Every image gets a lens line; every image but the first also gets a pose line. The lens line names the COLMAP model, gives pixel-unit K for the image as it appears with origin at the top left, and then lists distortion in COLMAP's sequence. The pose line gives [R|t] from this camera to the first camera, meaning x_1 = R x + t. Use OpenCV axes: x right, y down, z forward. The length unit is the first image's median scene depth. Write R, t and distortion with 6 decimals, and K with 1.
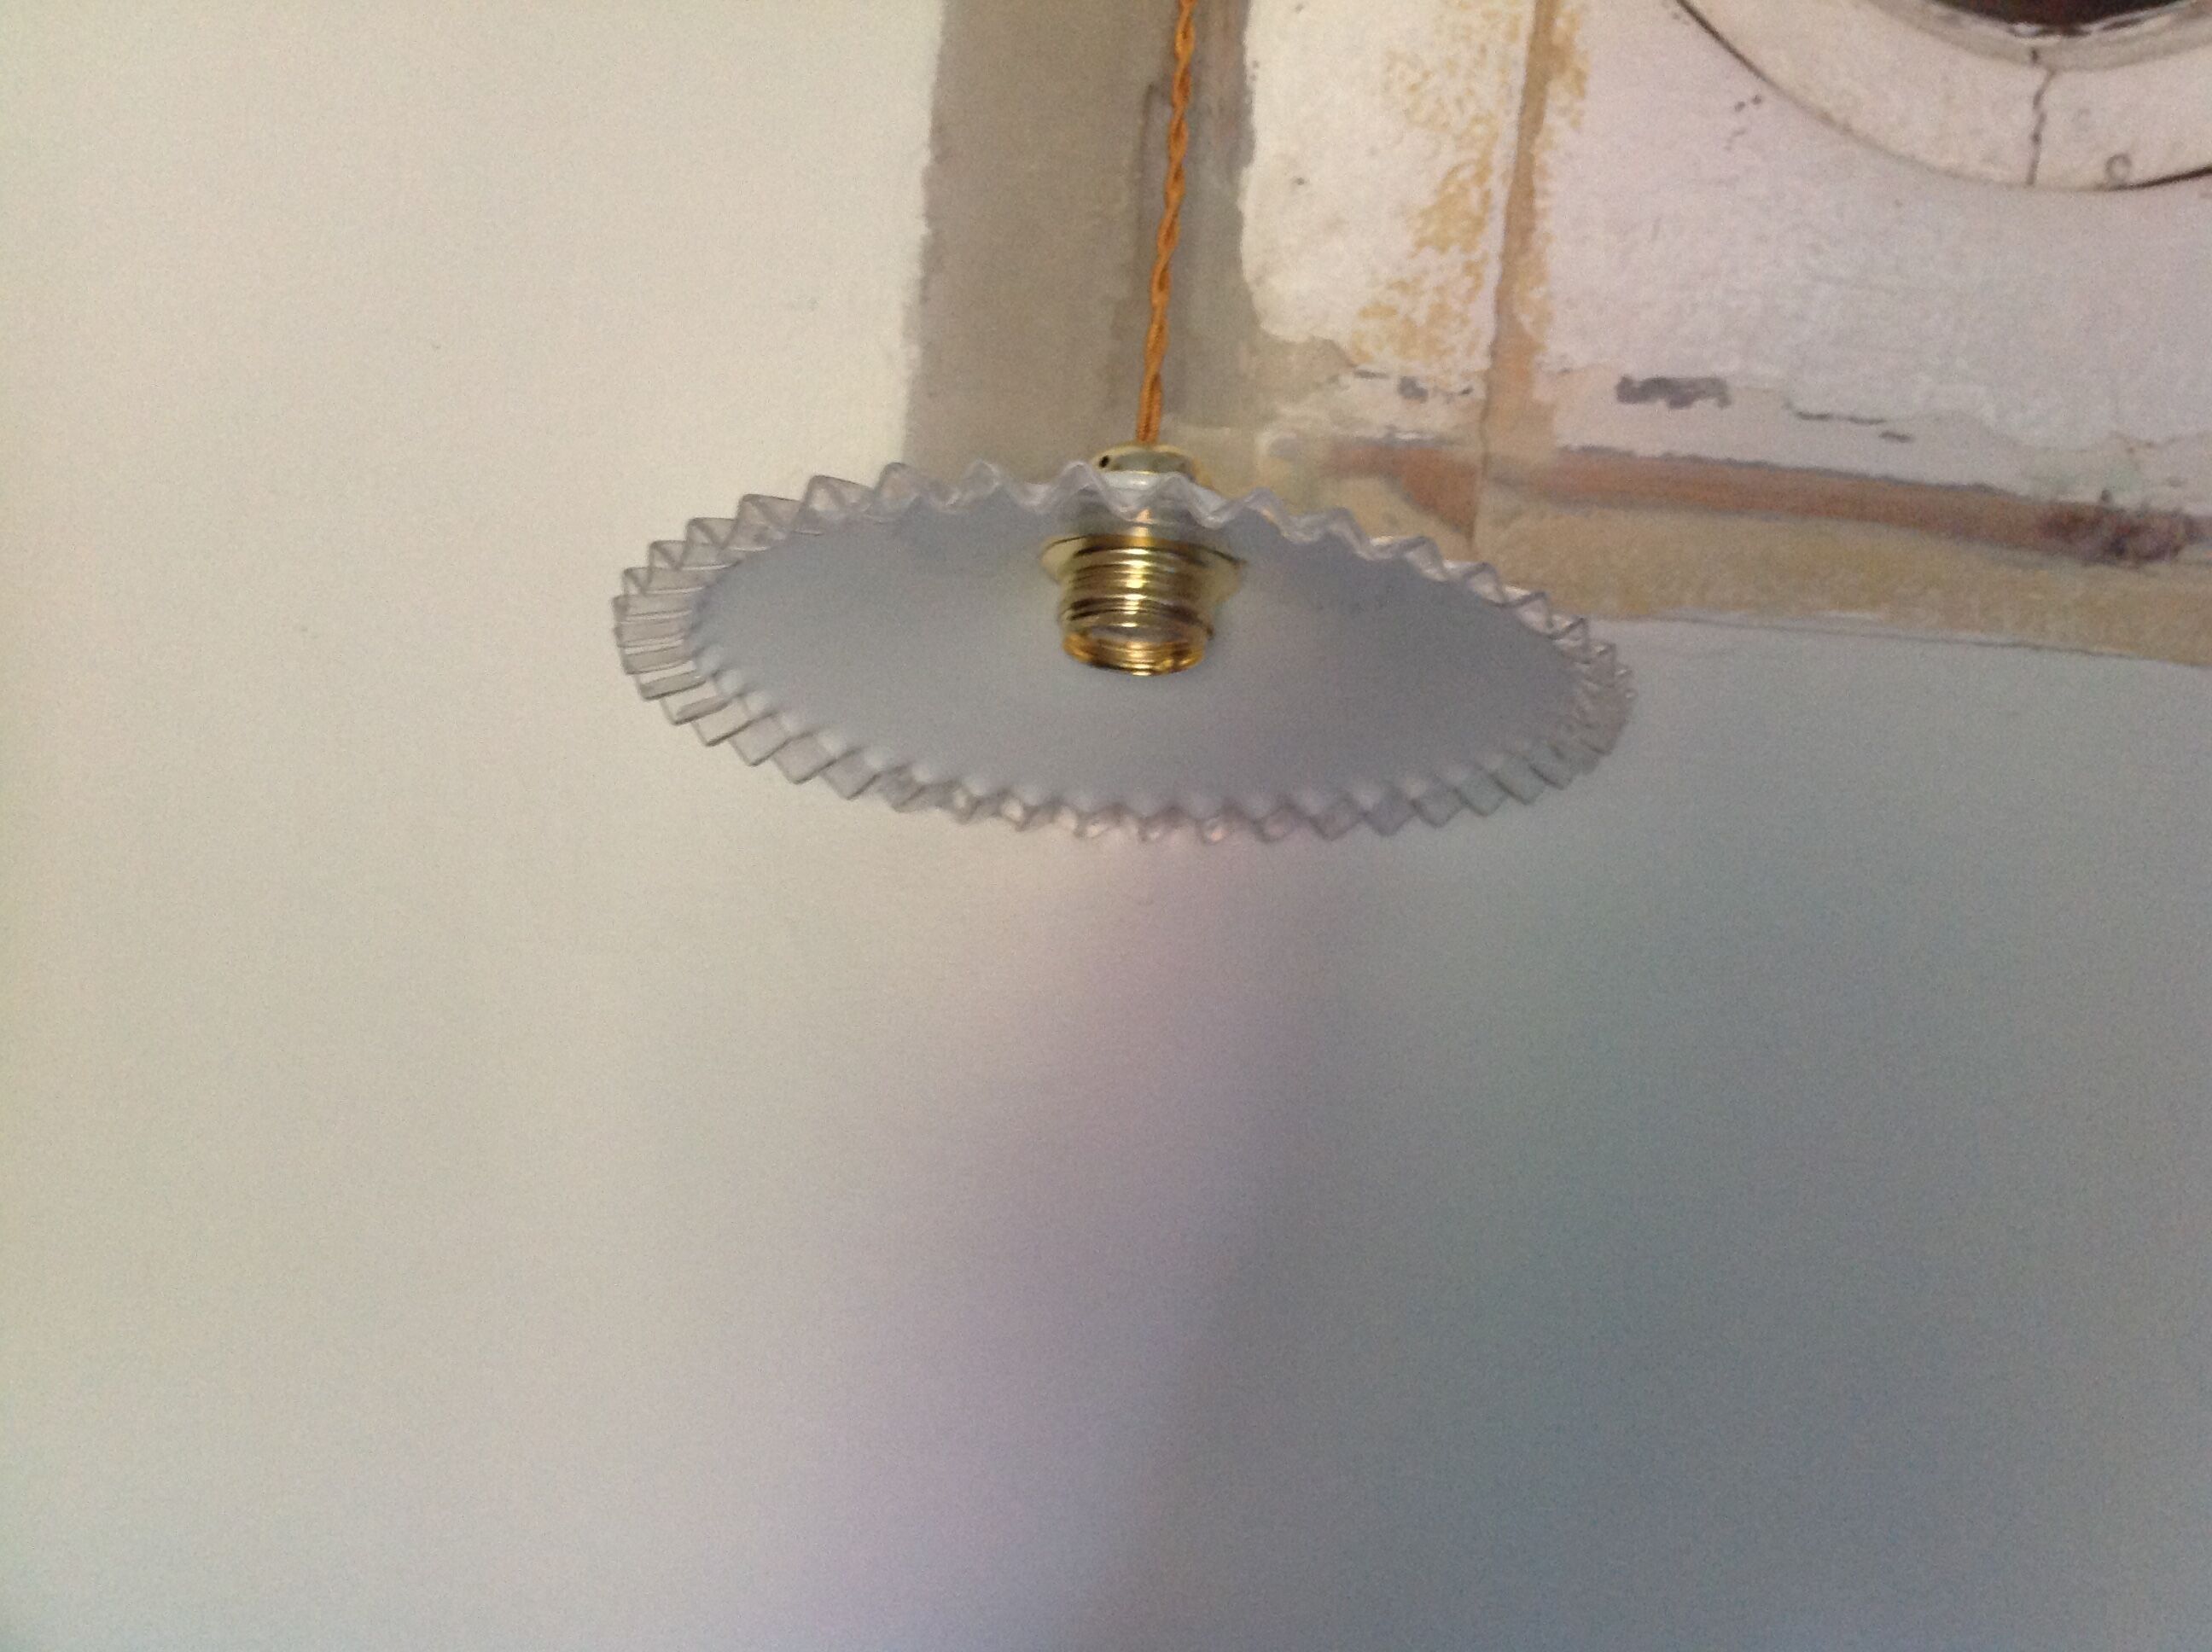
lens RADIAL K [[2203.9, 0, 1106.0], [0, 2203.9, 826.0], [0, 0, 1]] dist [0.117289, -0.280641]
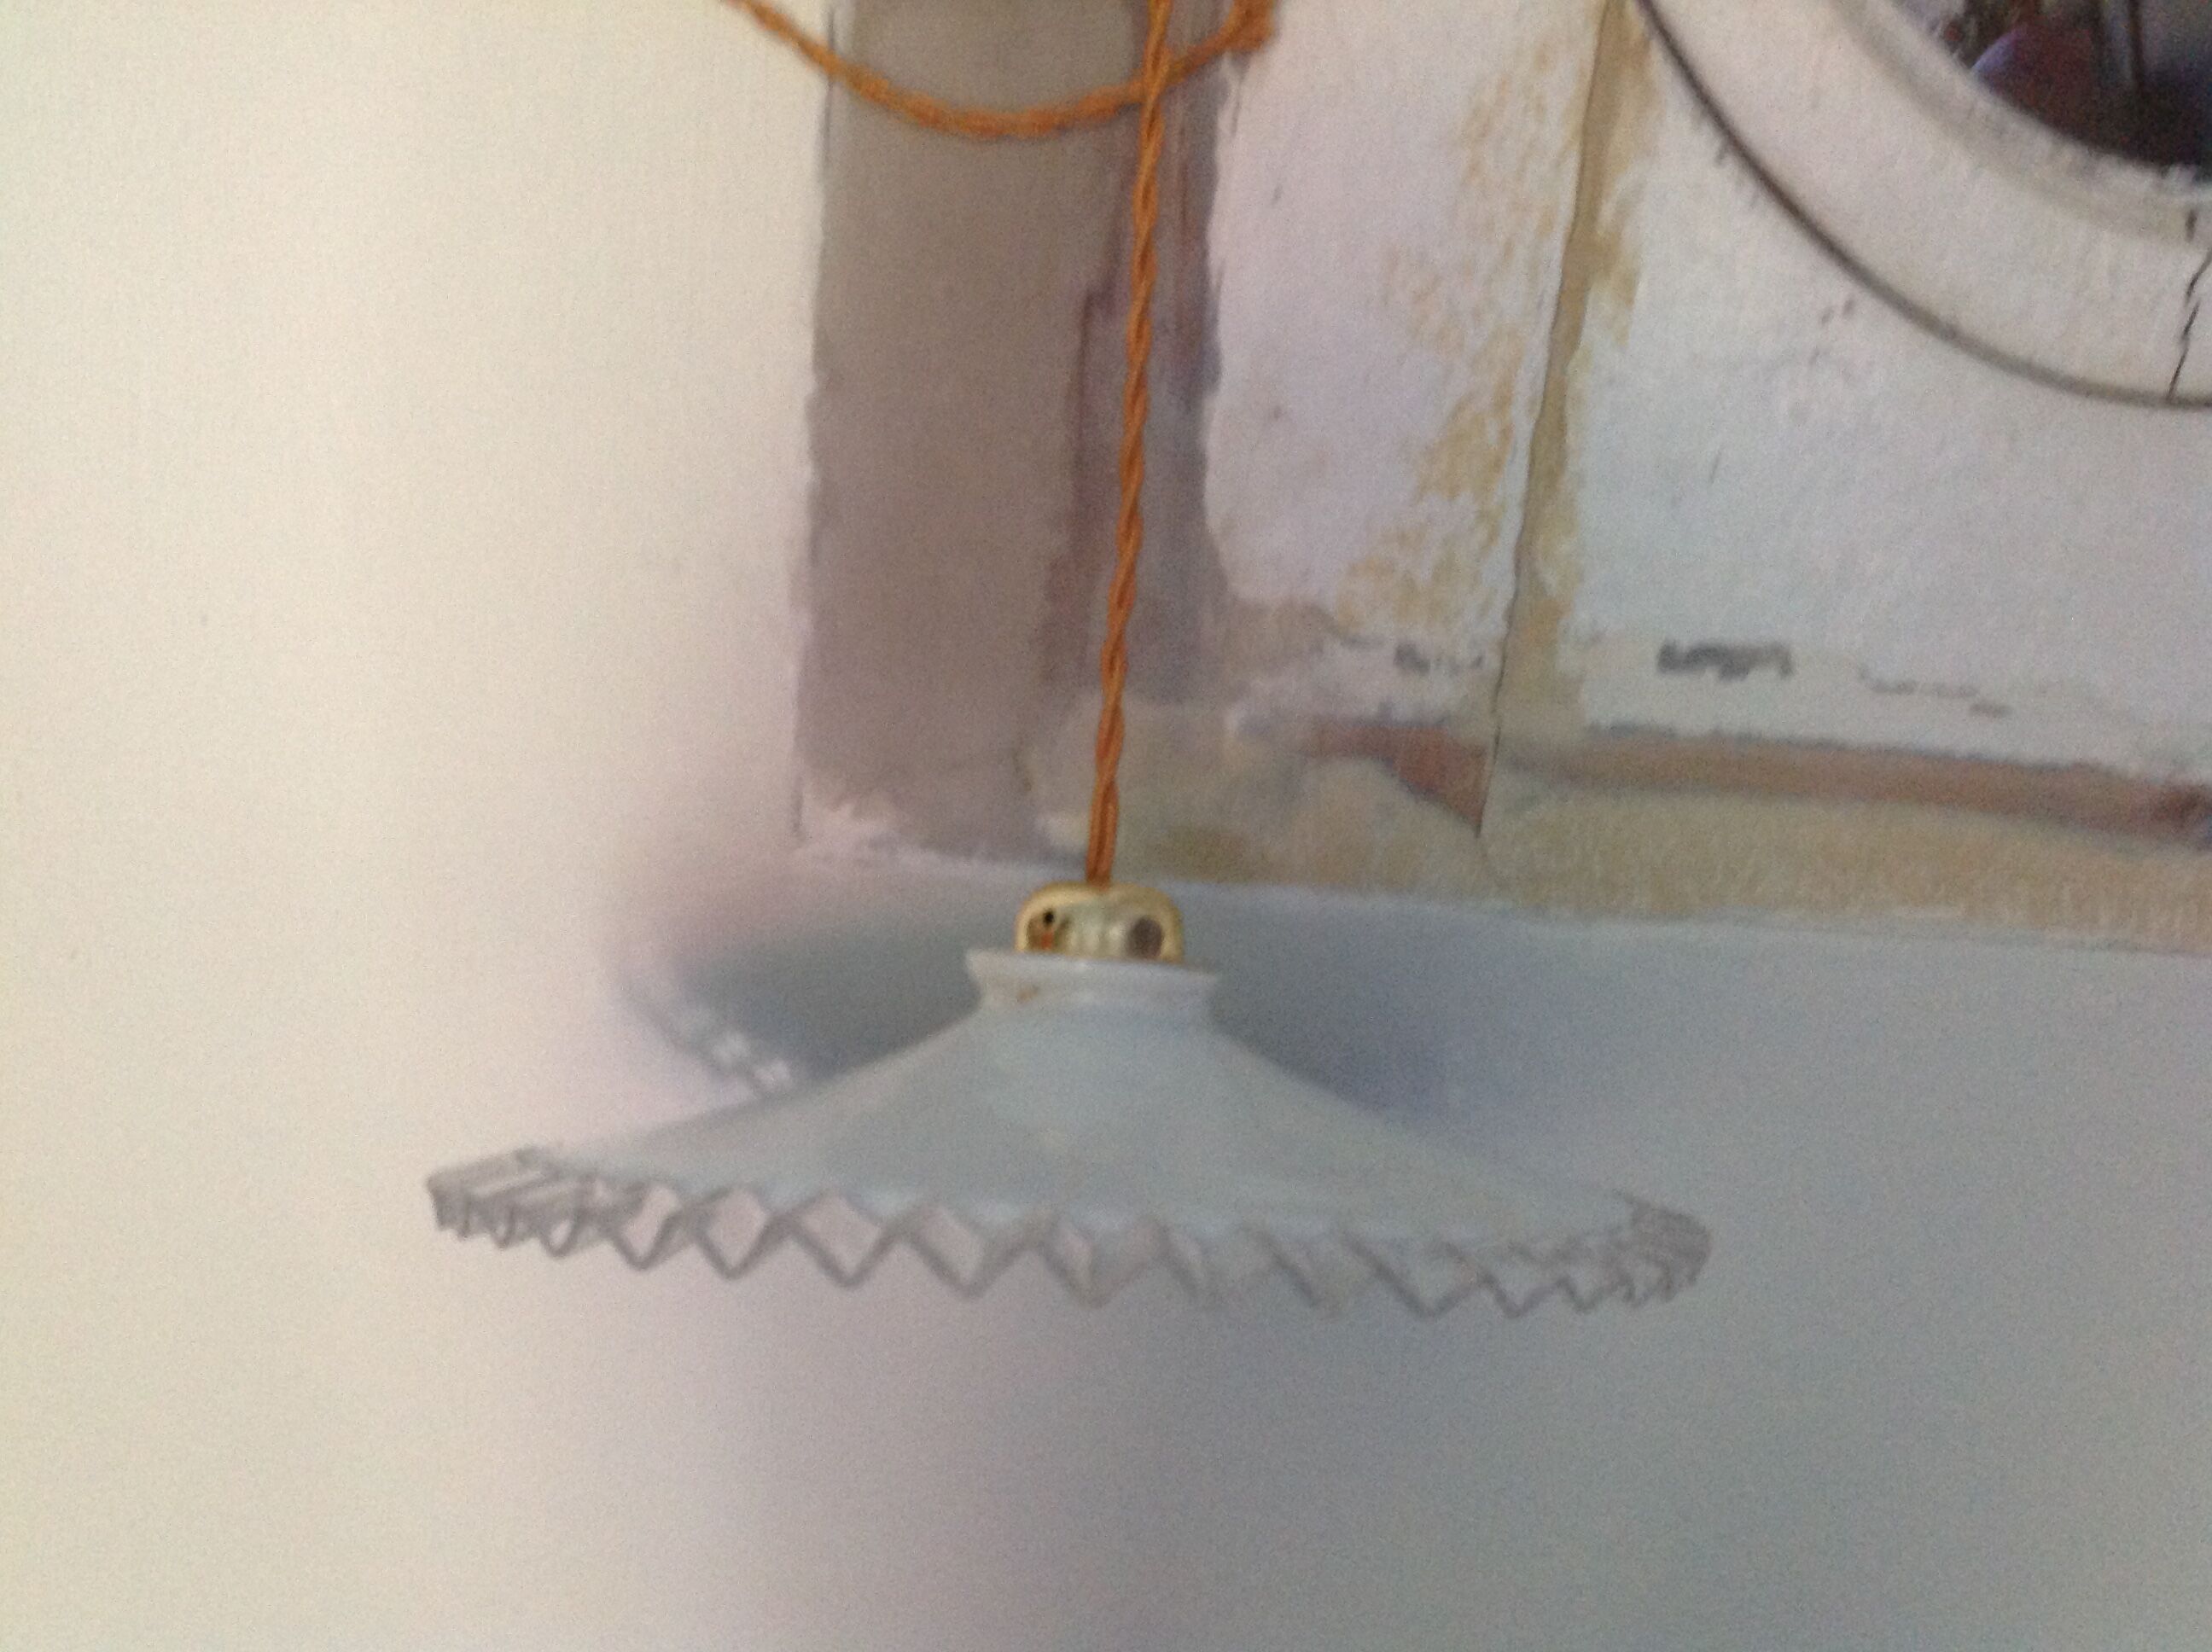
lens RADIAL K [[2203.9, 0, 1106.0], [0, 2203.9, 826.0], [0, 0, 1]] dist [0.117289, -0.280641]
pose [[0.999426, -0.019274, 0.027866, 0.000306], [0.013181, 0.978824, 0.204277, -0.306755], [-0.031213, -0.203792, 0.978516, 0.186018]]
